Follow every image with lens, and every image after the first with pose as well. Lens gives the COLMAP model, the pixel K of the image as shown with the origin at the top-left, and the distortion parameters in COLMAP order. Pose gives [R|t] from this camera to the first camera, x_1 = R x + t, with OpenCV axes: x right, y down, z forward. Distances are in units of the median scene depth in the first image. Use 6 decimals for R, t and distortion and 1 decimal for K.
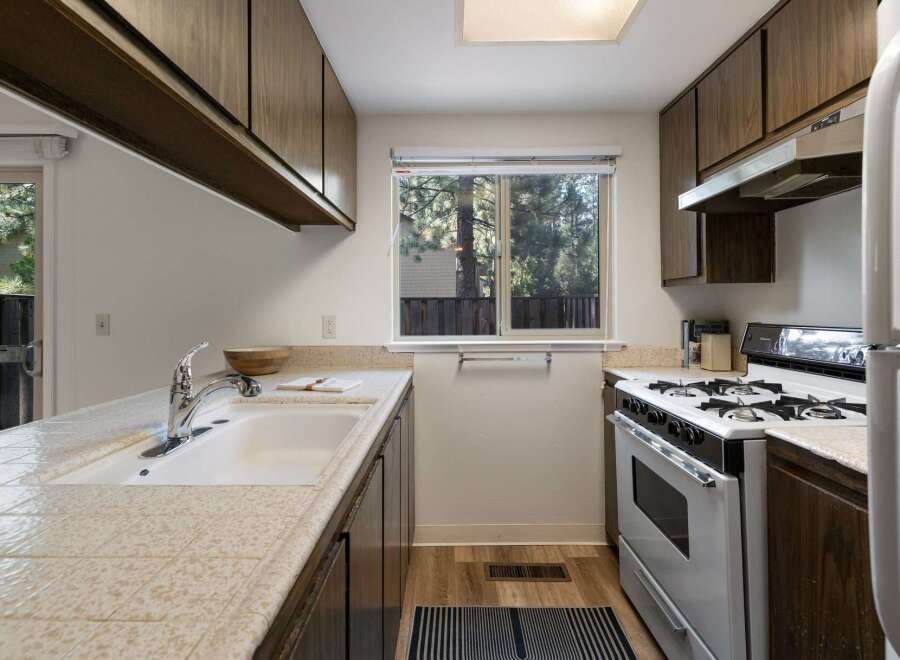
lens RADIAL K [[425.2, 0, 445.1], [0, 425.2, 315.2], [0, 0, 1]] dist [0.000674, 0.000422]
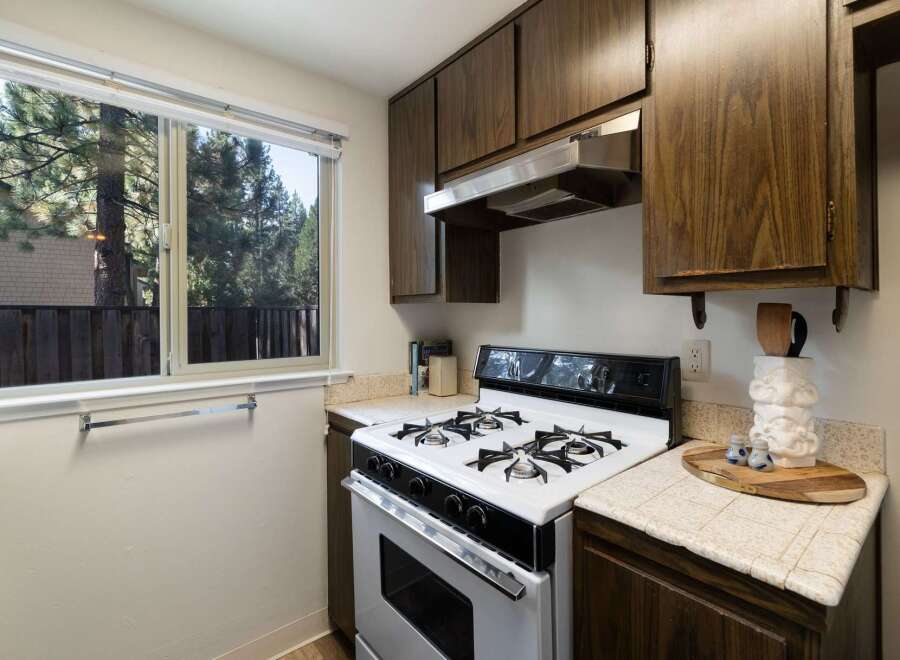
lens RADIAL K [[425.2, 0, 445.1], [0, 425.2, 315.2], [0, 0, 1]] dist [0.000674, 0.000422]
pose [[0.759844, 0.002256, 0.650102, 0.034556], [0.010711, 0.999815, -0.015989, -0.028764], [-0.650017, 0.019112, 0.759679, 0.278182]]
